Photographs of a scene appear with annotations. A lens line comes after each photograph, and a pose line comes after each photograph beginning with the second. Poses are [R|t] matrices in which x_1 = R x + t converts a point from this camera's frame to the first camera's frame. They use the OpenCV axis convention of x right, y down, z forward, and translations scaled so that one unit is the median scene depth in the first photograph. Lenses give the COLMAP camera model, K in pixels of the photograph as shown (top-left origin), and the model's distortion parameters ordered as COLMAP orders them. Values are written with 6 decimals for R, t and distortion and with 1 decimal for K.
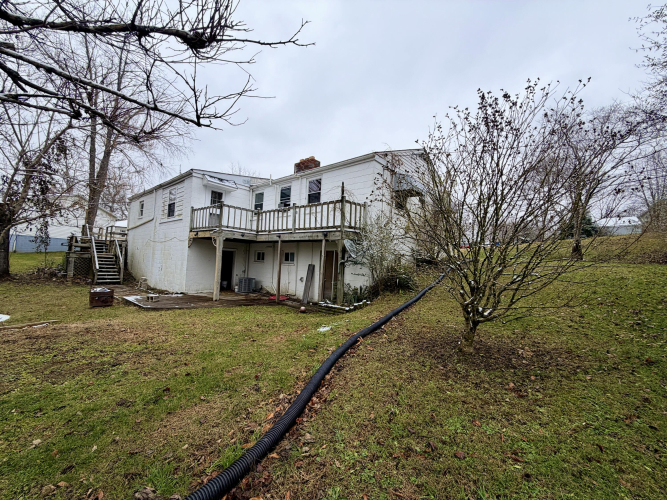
lens RADIAL K [[265.9, 0, 332.1], [0, 265.9, 250.9], [0, 0, 1]] dist [0.000275, 0.000056]
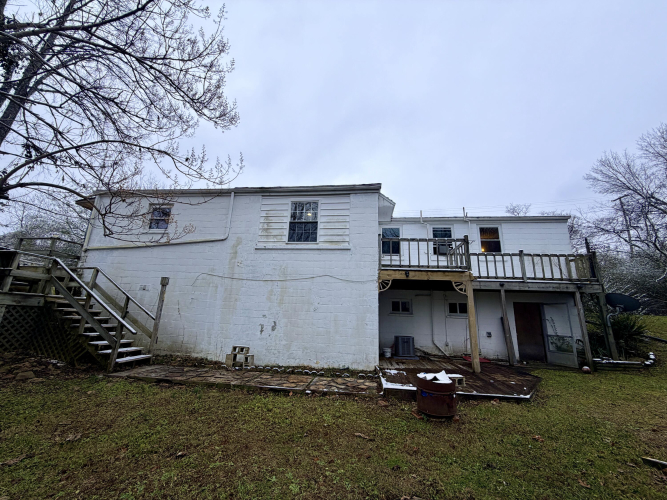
lens RADIAL K [[265.9, 0, 332.1], [0, 265.9, 250.9], [0, 0, 1]] dist [0.000275, 0.000056]
pose [[0.848908, 0.136227, 0.510684, -1.137986], [-0.034455, 0.978422, -0.203724, 0.034979], [-0.527417, 0.155347, 0.835283, 0.544938]]
